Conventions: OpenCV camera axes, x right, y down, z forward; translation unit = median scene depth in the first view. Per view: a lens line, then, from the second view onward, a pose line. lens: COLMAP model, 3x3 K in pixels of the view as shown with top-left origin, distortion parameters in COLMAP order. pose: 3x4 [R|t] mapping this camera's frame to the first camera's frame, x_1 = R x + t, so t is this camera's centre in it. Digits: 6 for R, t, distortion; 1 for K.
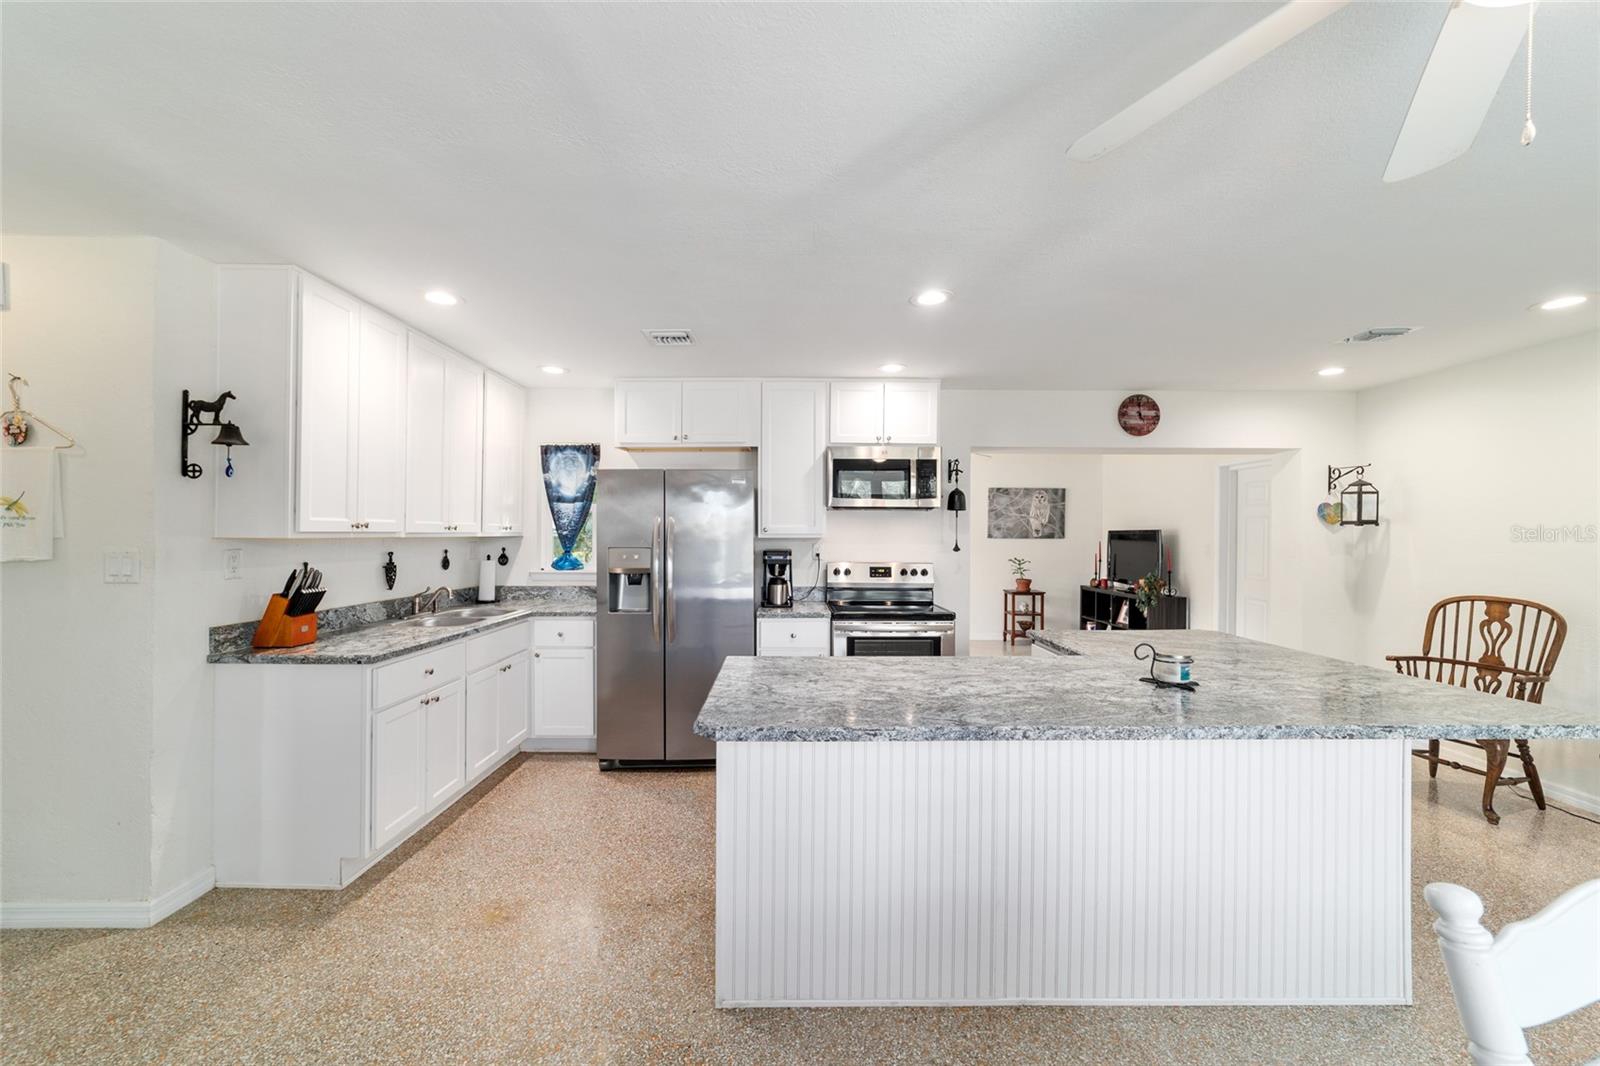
lens RADIAL K [[616.6, 0, 798.5], [0, 616.6, 528.4], [0, 0, 1]] dist [-0.017802, 0.008011]
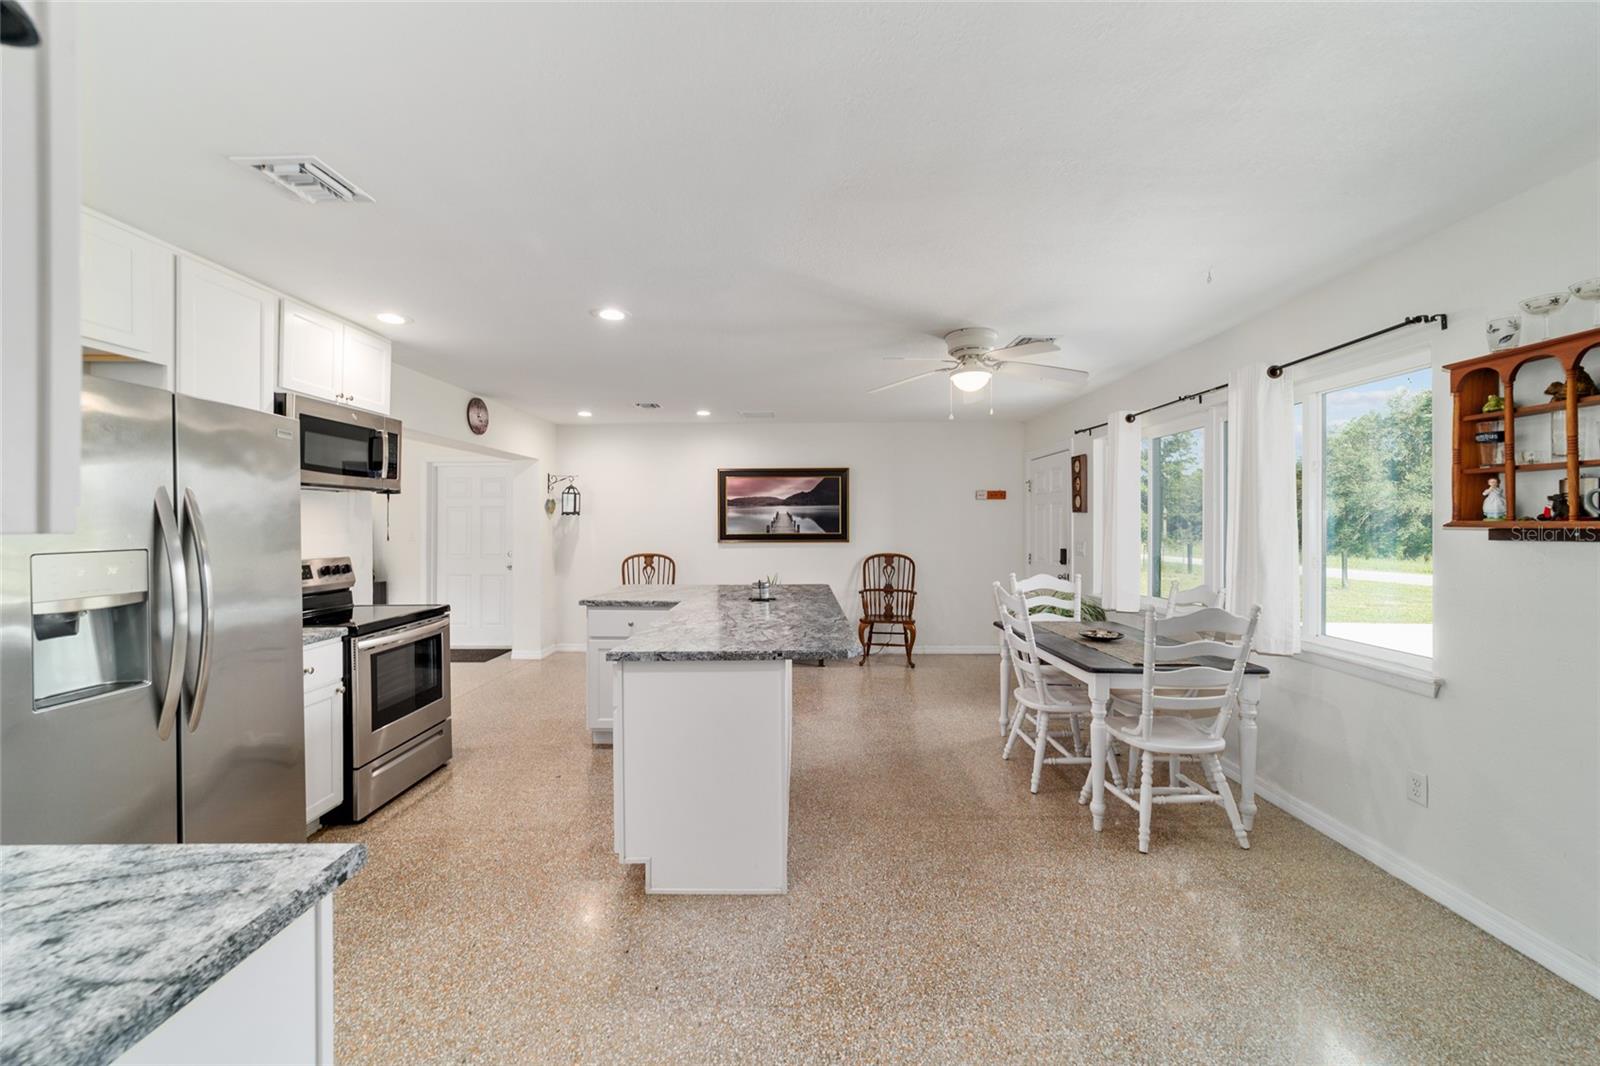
lens RADIAL K [[616.6, 0, 784.4], [0, 616.6, 524.6], [0, 0, 1]] dist [-0.017802, 0.008011]
pose [[0.040267, -0.008320, 0.999154, -0.618960], [-0.003871, 0.999957, 0.008482, 0.004576], [-0.999181, -0.004210, 0.040233, 0.424978]]
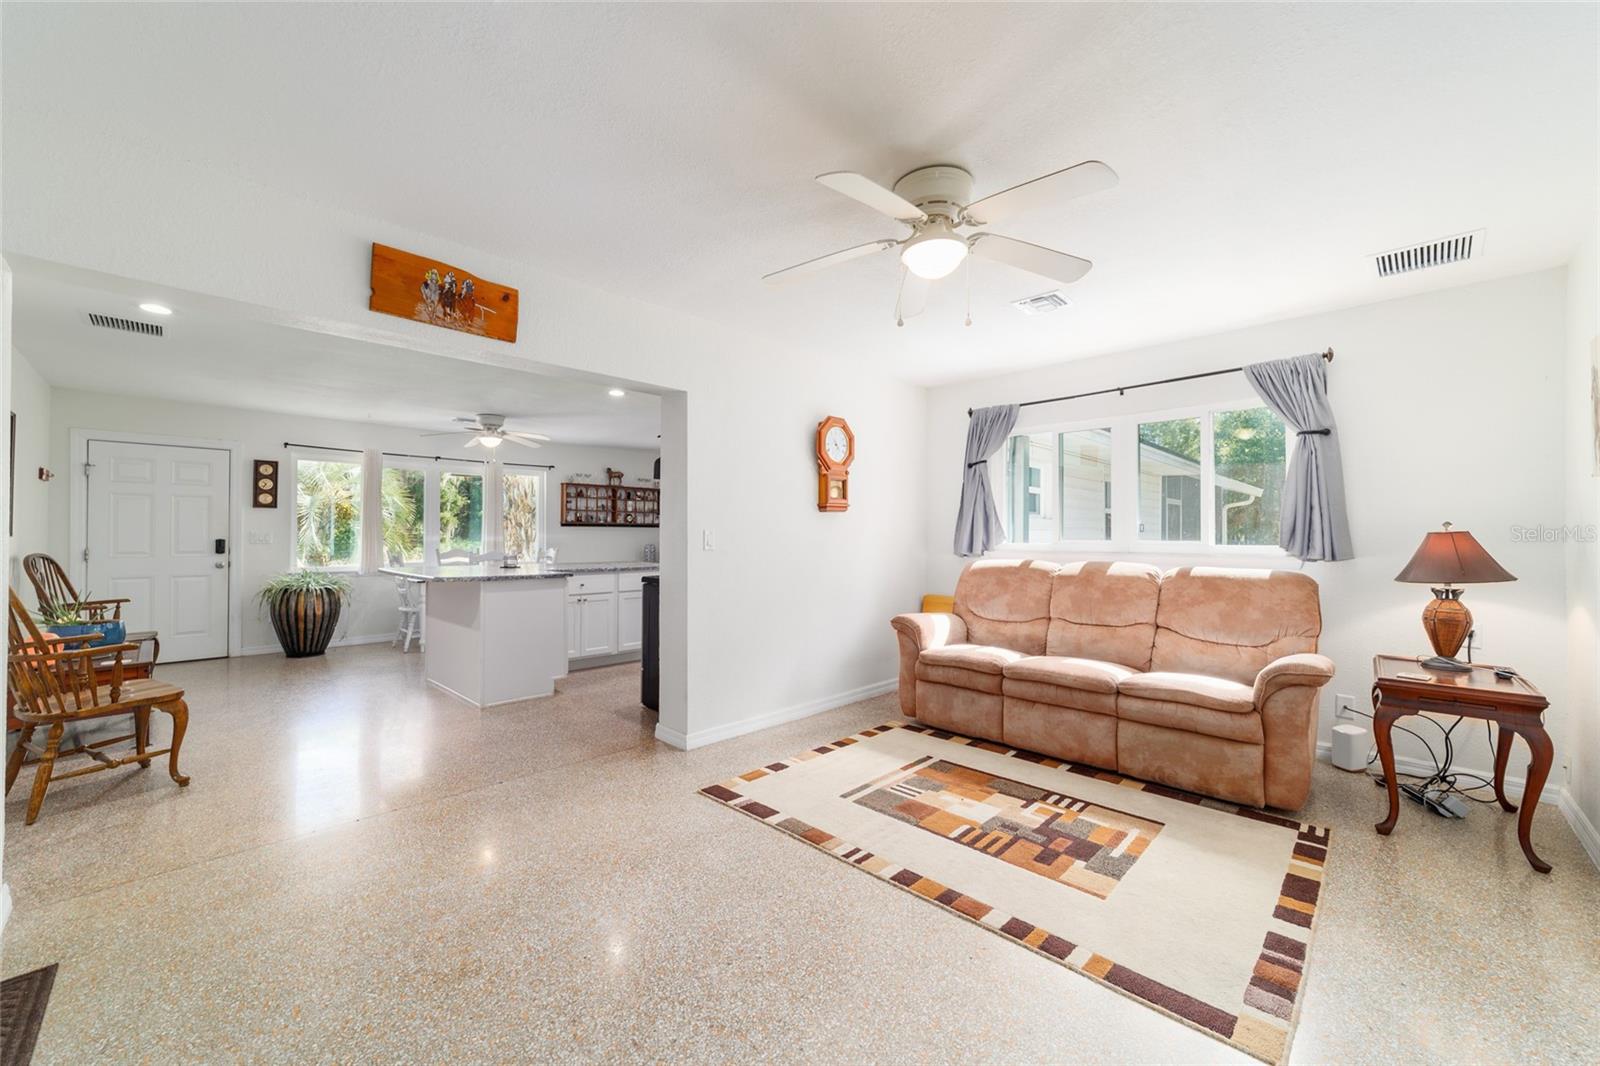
lens RADIAL K [[616.6, 0, 791.9], [0, 616.6, 533.7], [0, 0, 1]] dist [-0.017802, 0.008011]
pose [[-0.706261, -0.010010, -0.707881, 0.816506], [-0.002713, 0.999931, -0.011433, 0.065833], [0.707947, -0.006155, -0.706239, 1.864711]]
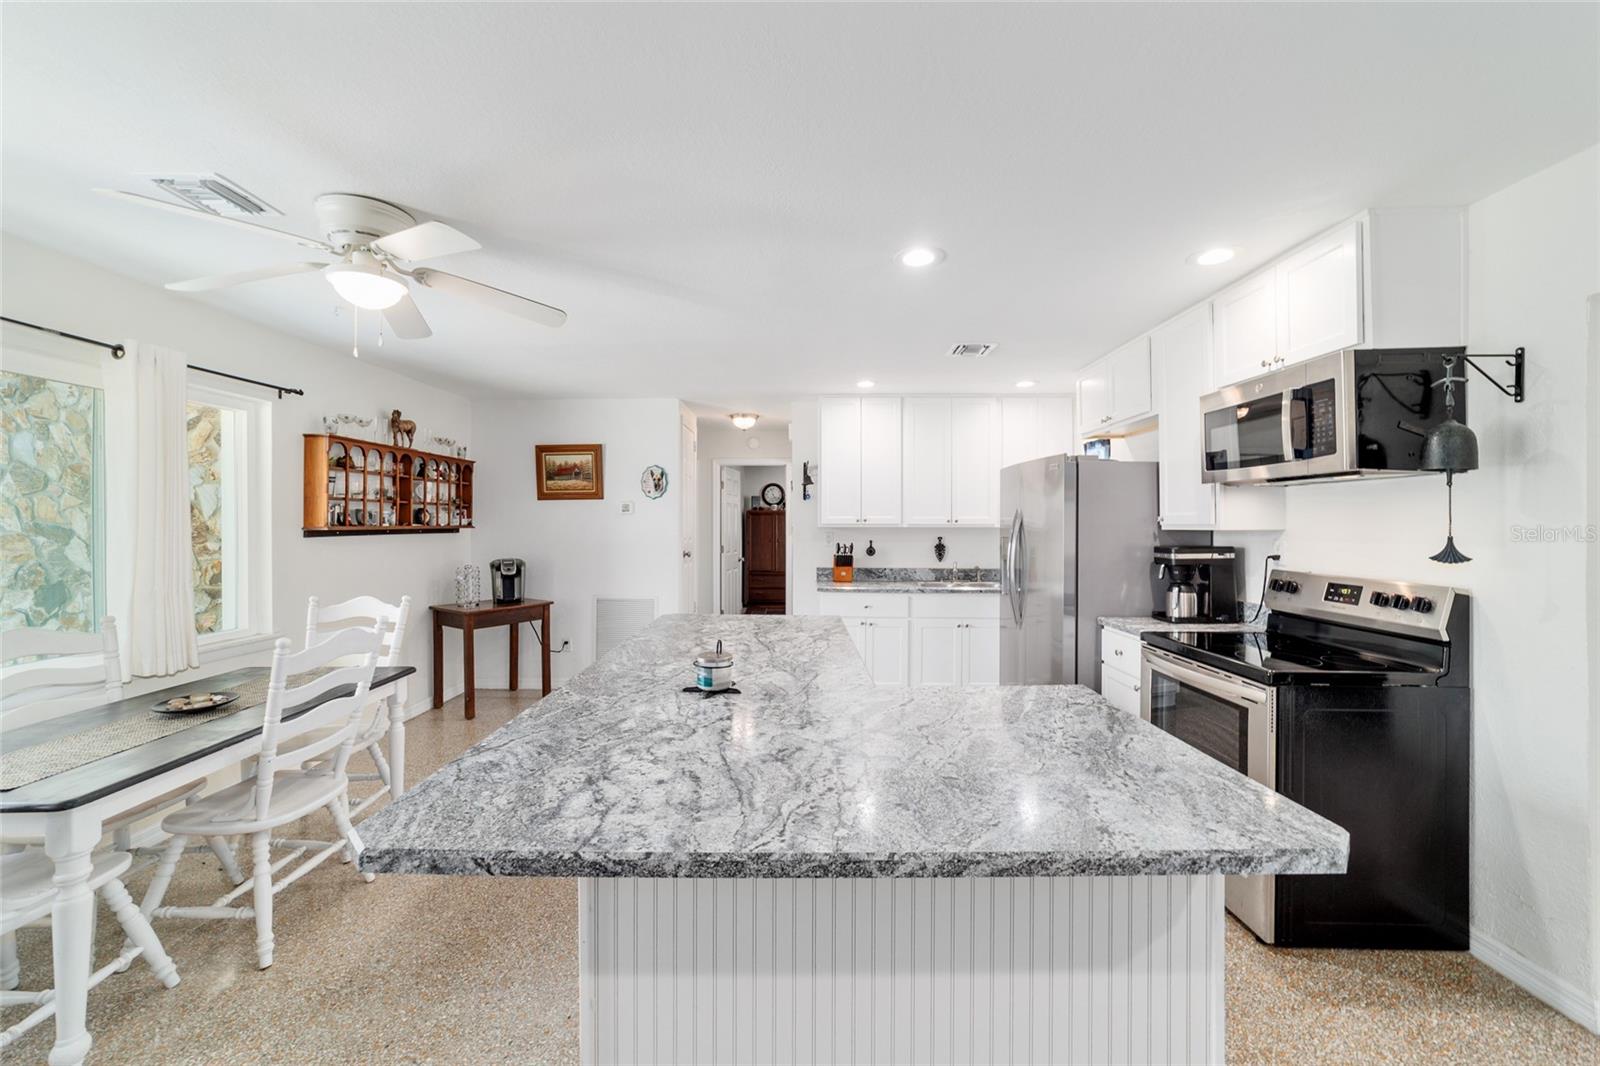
lens RADIAL K [[616.6, 0, 795.6], [0, 616.6, 521.7], [0, 0, 1]] dist [-0.017802, 0.008011]
pose [[-0.022110, -0.007923, -0.999724, 0.743573], [0.006351, 0.999947, -0.008065, 0.008745], [0.999735, -0.006528, -0.022058, 0.565723]]
